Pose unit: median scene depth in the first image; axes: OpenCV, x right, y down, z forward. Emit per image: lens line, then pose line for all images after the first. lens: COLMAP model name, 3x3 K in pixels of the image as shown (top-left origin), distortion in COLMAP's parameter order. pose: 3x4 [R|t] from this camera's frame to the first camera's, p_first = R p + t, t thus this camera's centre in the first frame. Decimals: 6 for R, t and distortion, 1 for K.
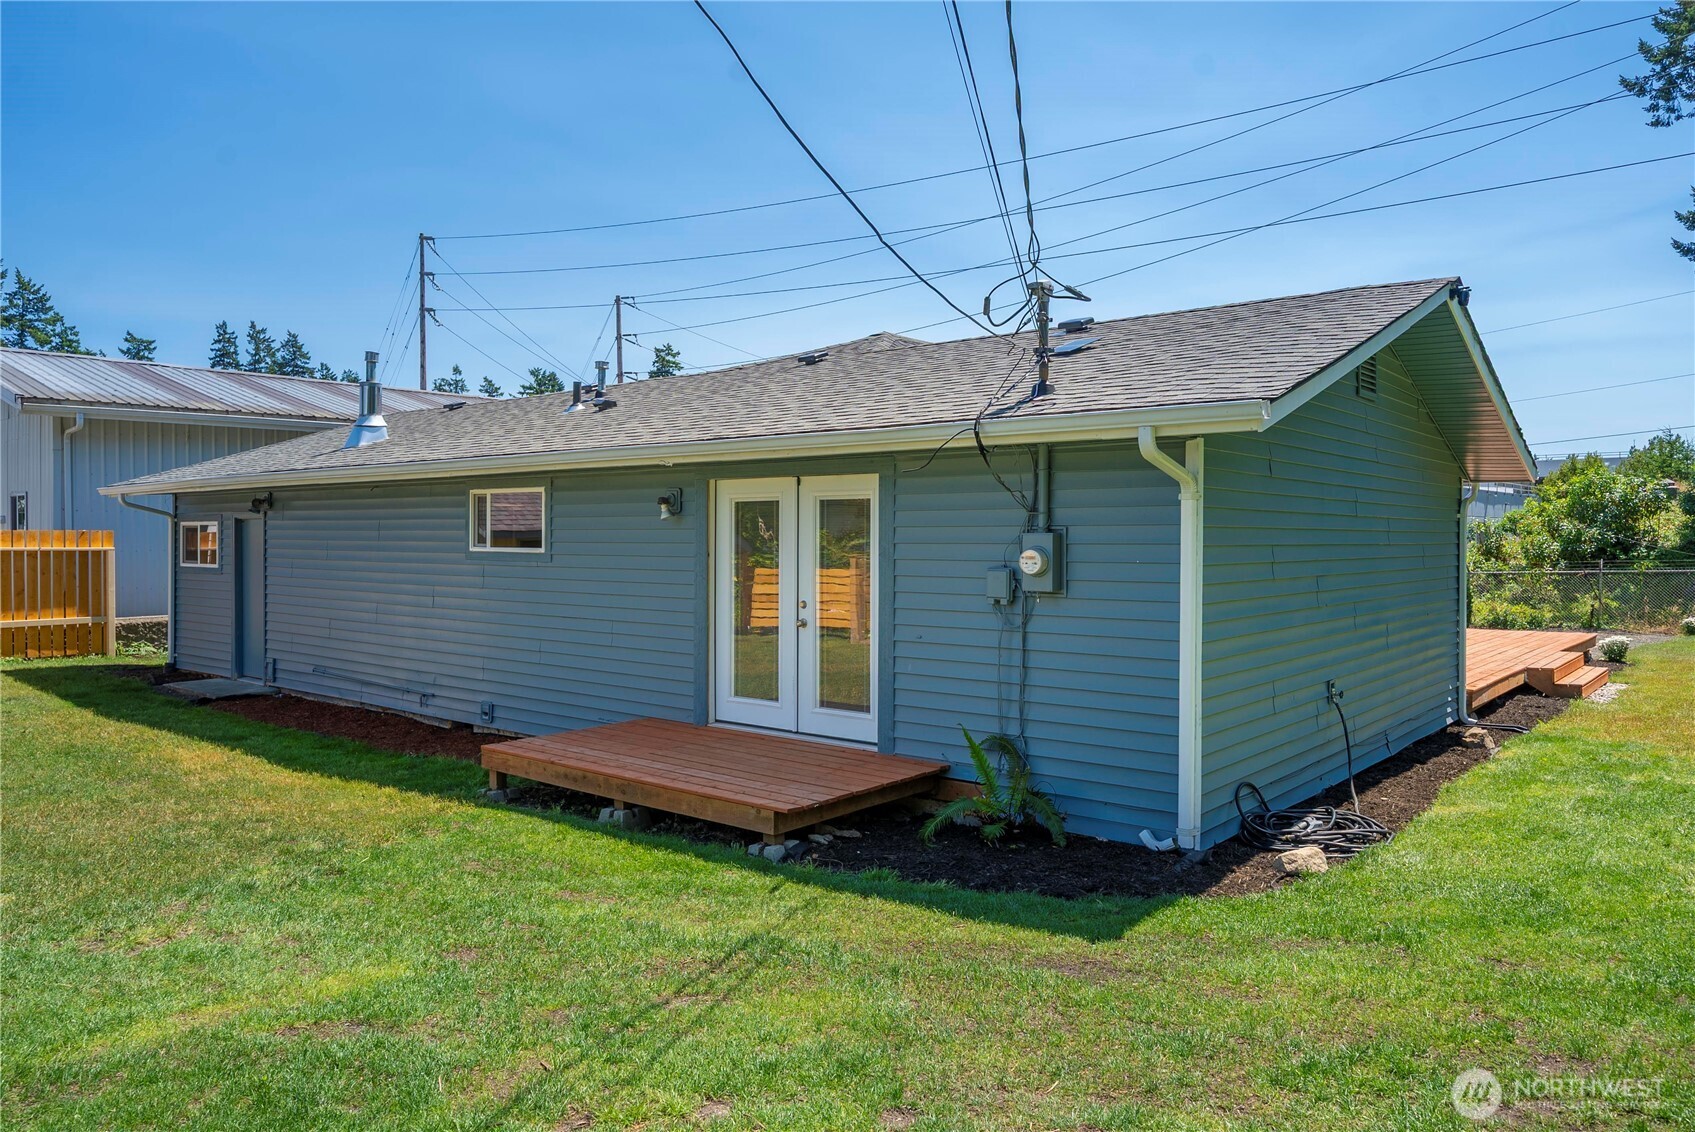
lens RADIAL K [[1157.8, 0, 849.2], [0, 1157.8, 539.7], [0, 0, 1]] dist [0.002849, -0.000581]
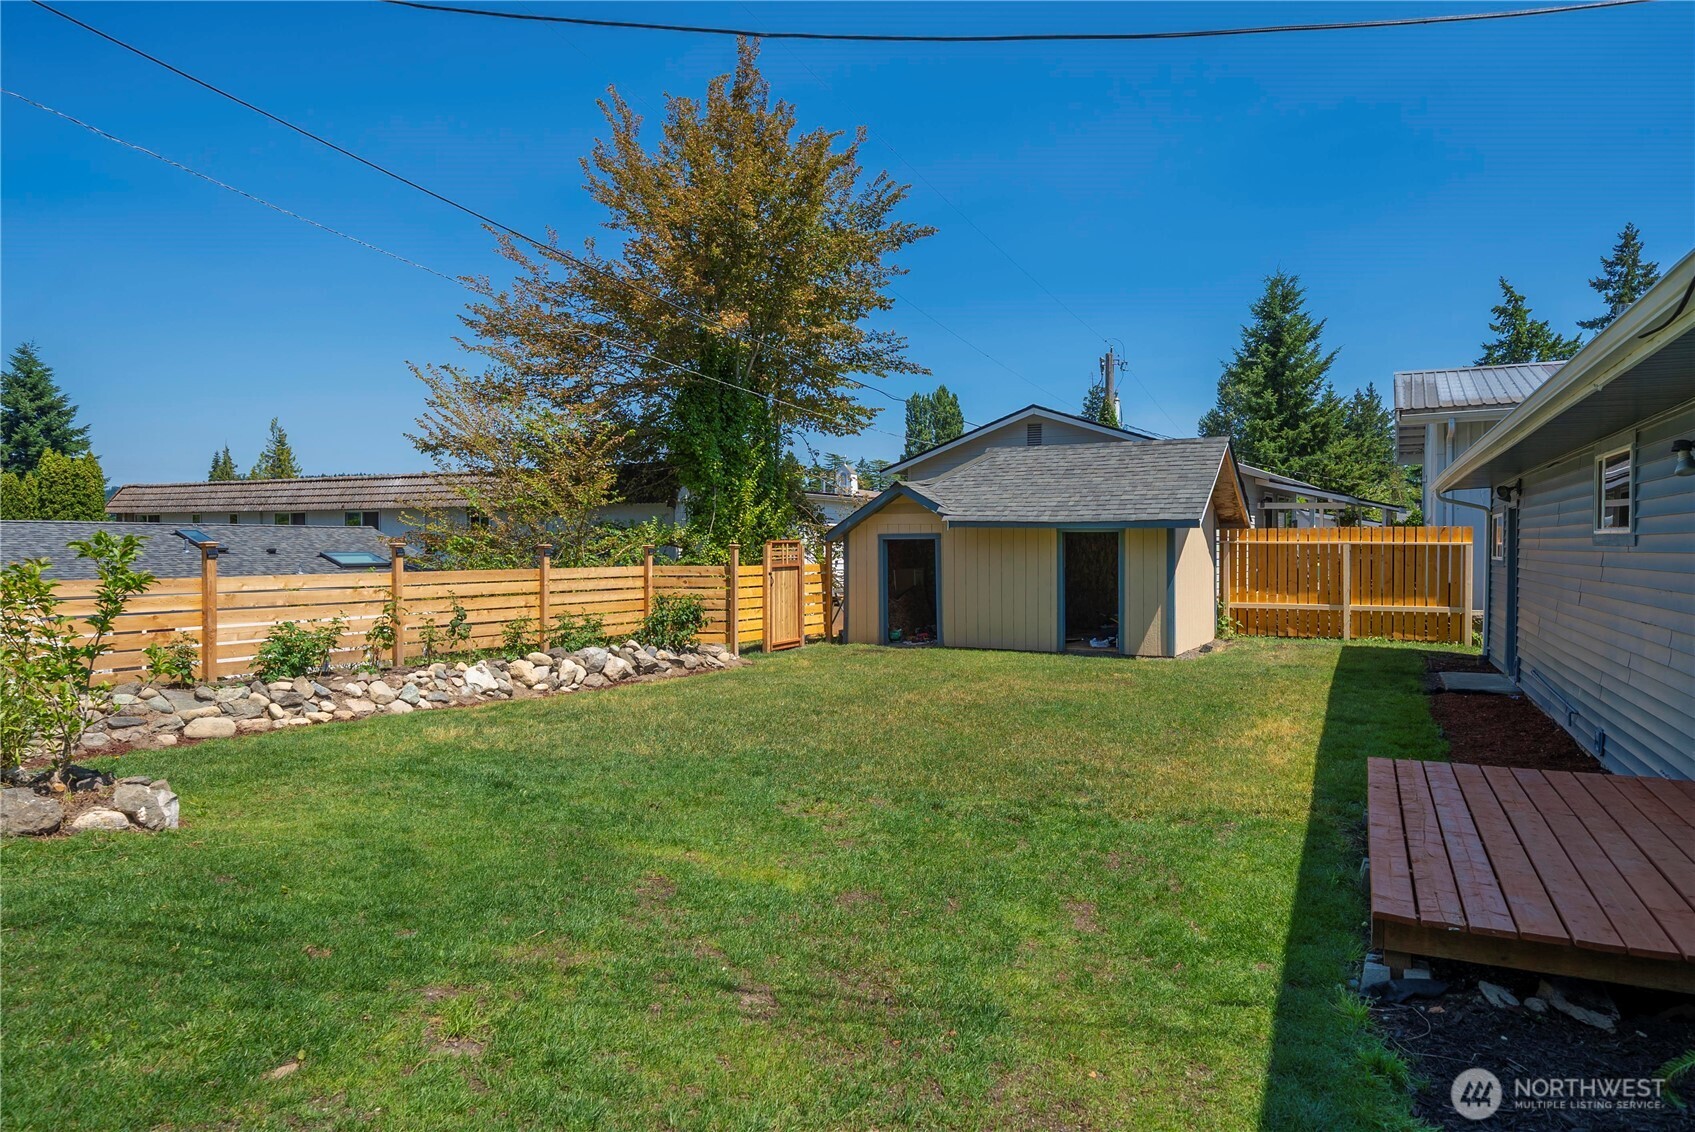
lens RADIAL K [[1058.3, 0, 847.5], [0, 1058.3, 566.0], [0, 0, 1]] dist [0.001356, 0.001014]
pose [[0.236760, 0.018154, -0.971399, 0.178609], [-0.004849, 0.999835, 0.017504, 0.015181], [0.971556, 0.000566, 0.236809, 0.241648]]
